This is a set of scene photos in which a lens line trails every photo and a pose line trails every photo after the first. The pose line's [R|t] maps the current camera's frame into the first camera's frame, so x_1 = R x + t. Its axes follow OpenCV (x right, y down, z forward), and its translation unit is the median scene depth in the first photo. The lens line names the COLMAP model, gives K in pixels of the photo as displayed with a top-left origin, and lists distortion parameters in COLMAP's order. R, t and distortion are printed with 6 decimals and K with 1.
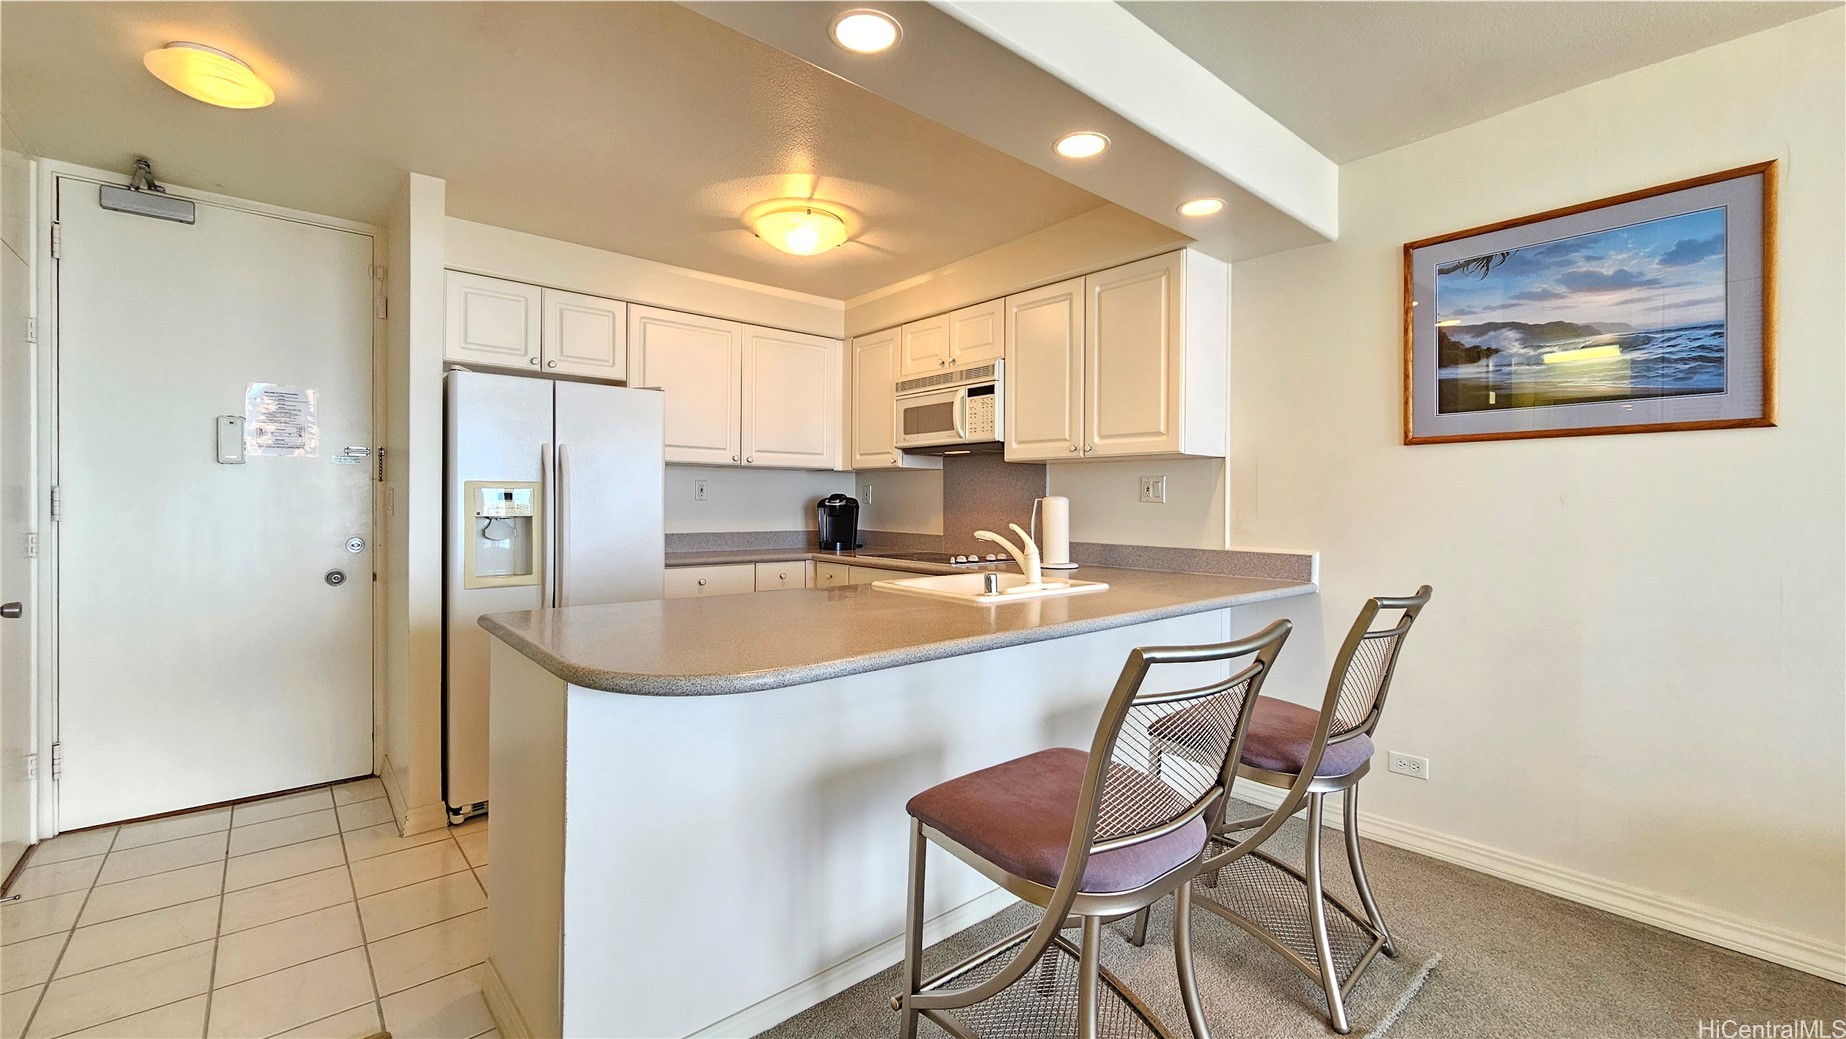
lens RADIAL K [[752.0, 0, 926.2], [0, 752.0, 509.8], [0, 0, 1]] dist [-0.000558, -0.000584]
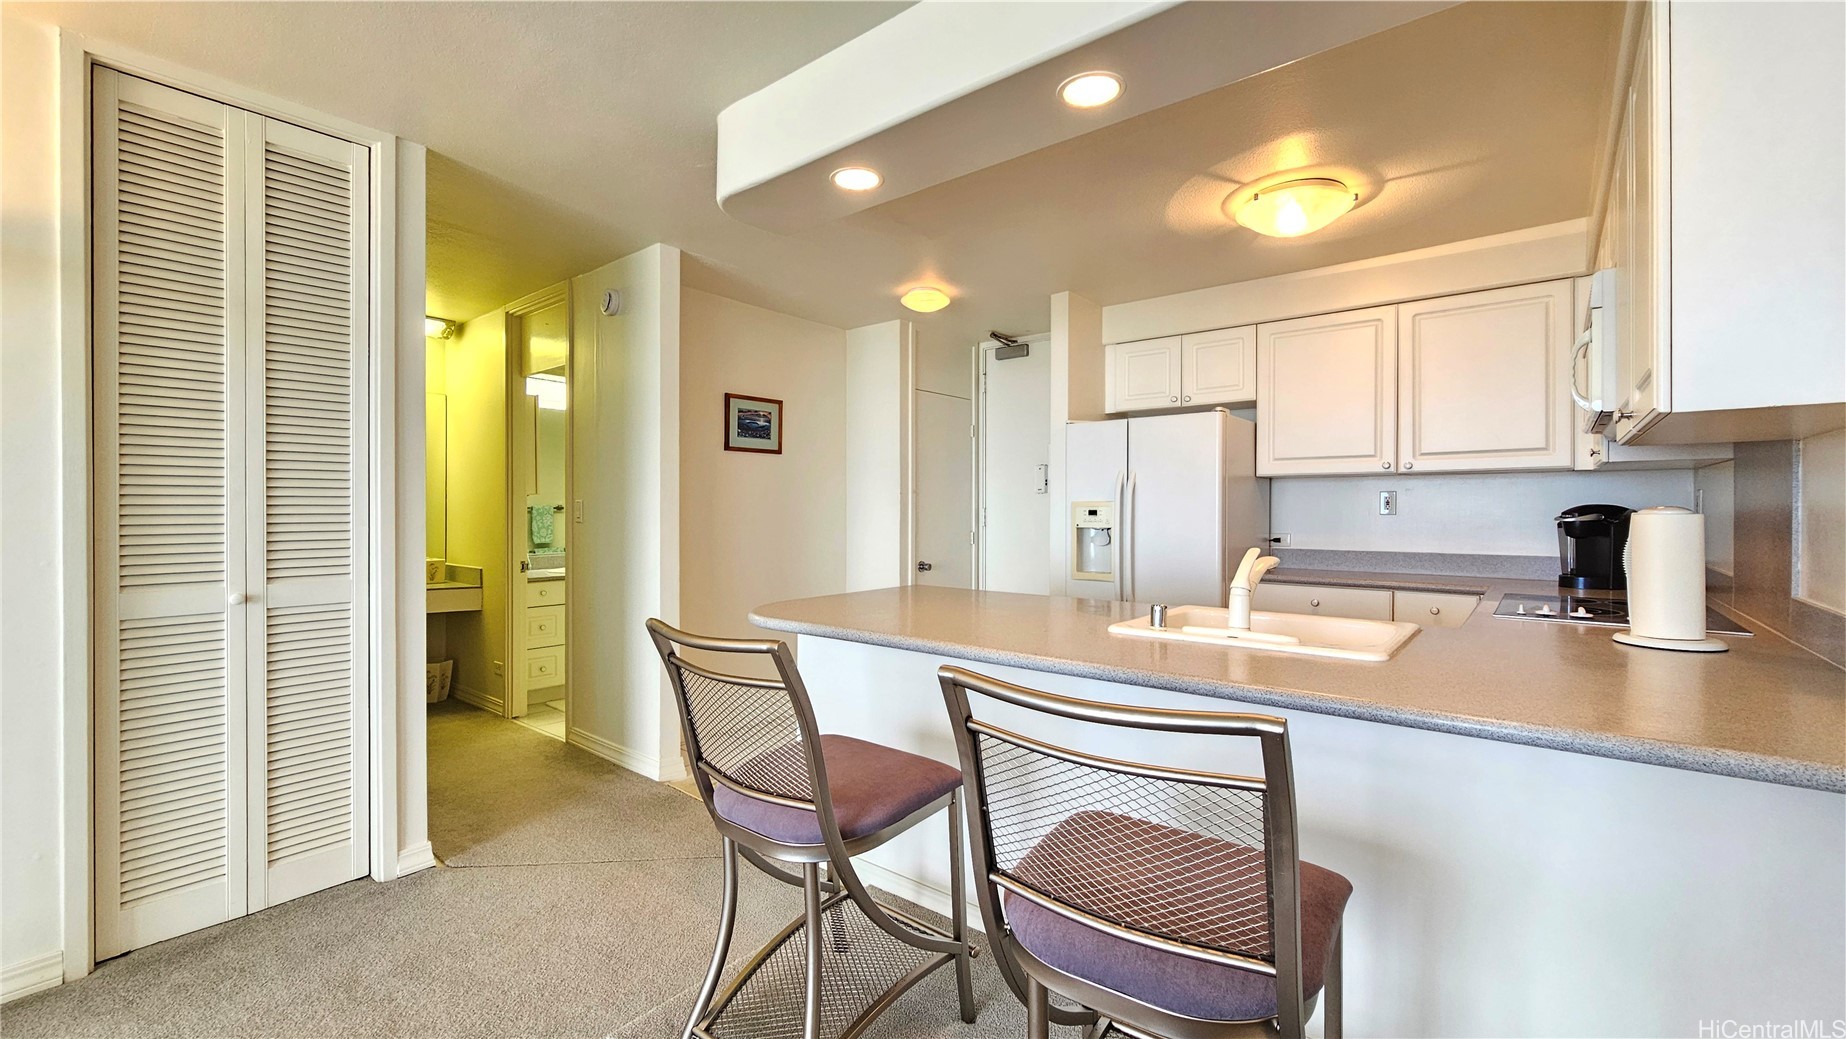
lens RADIAL K [[752.0, 0, 926.2], [0, 752.0, 509.8], [0, 0, 1]] dist [-0.000558, -0.000584]
pose [[0.173869, -0.006889, -0.984745, 0.580880], [-0.009762, 0.999914, -0.008719, -0.006689], [0.984720, 0.011129, 0.173787, 0.398060]]
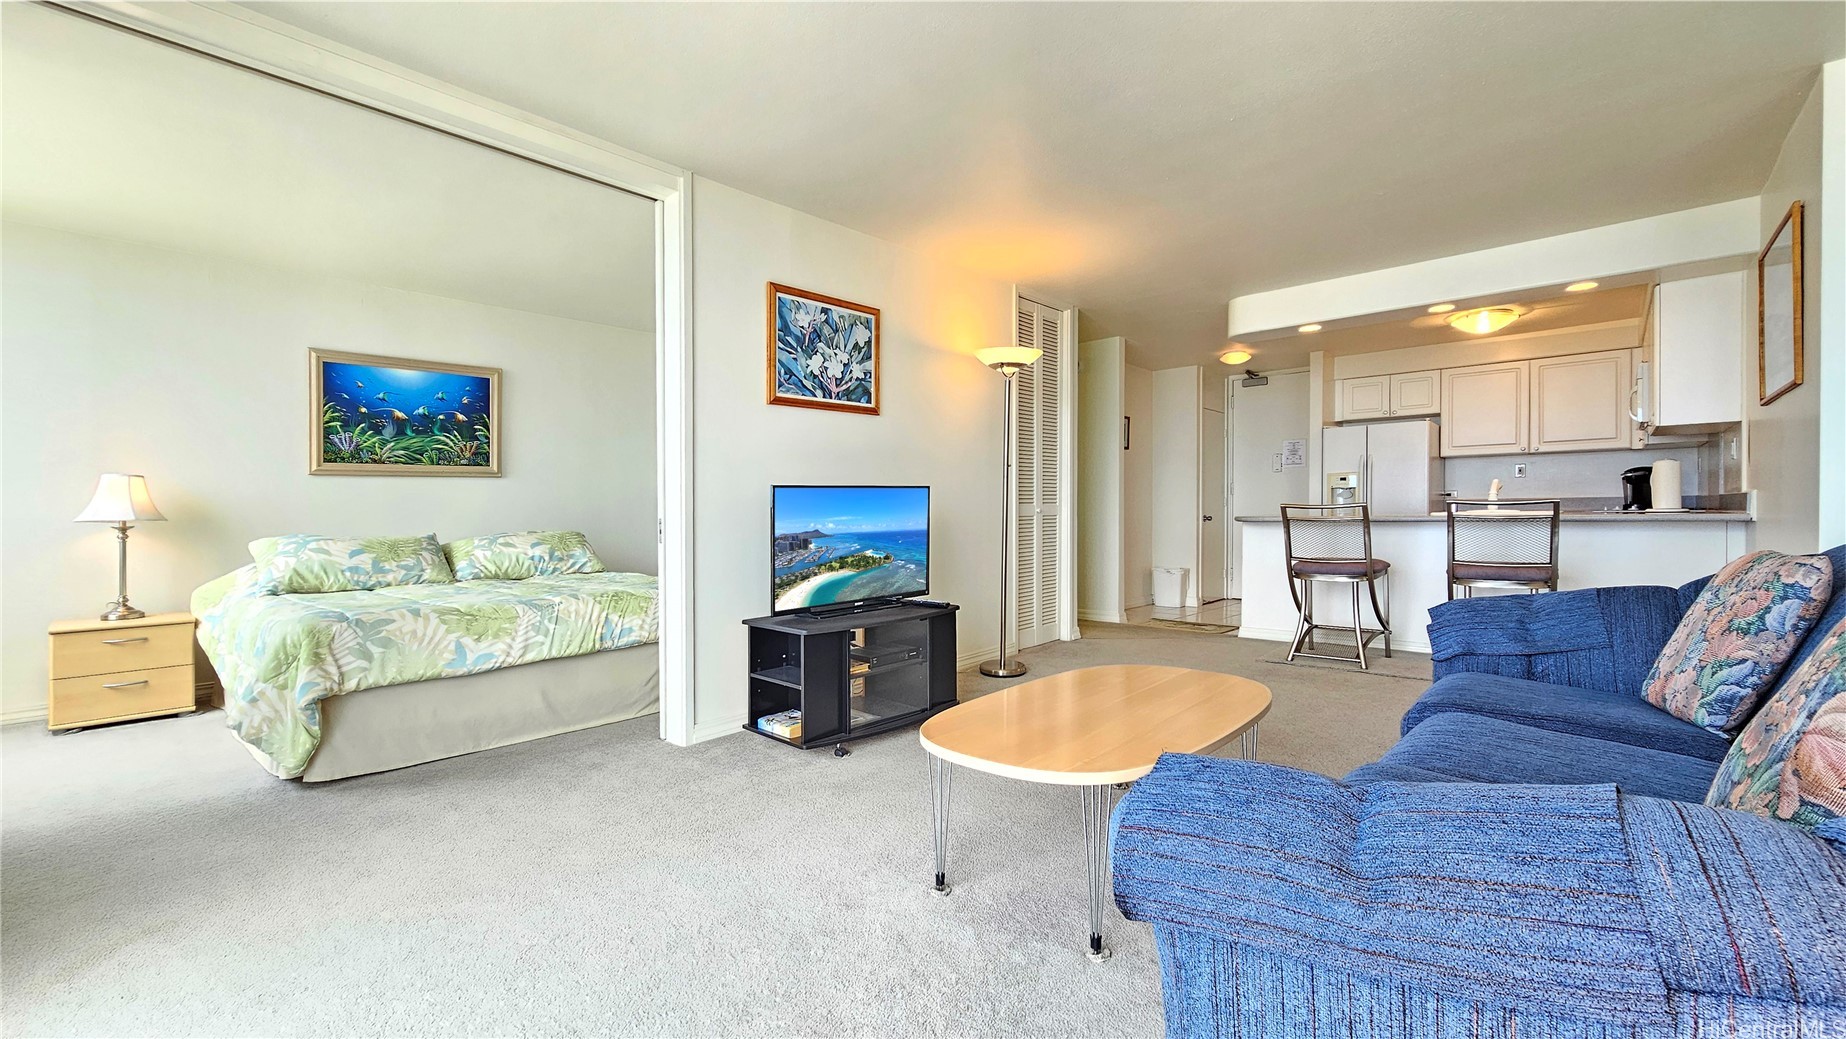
lens RADIAL K [[741.7, 0, 923.0], [0, 741.7, 519.5], [0, 0, 1]] dist [-0.001217, -0.000092]
pose [[0.119258, 0.002899, -0.992859, 1.296581], [-0.000139, 0.999996, 0.002903, 0.083701], [0.992863, -0.000208, 0.119258, -0.465468]]
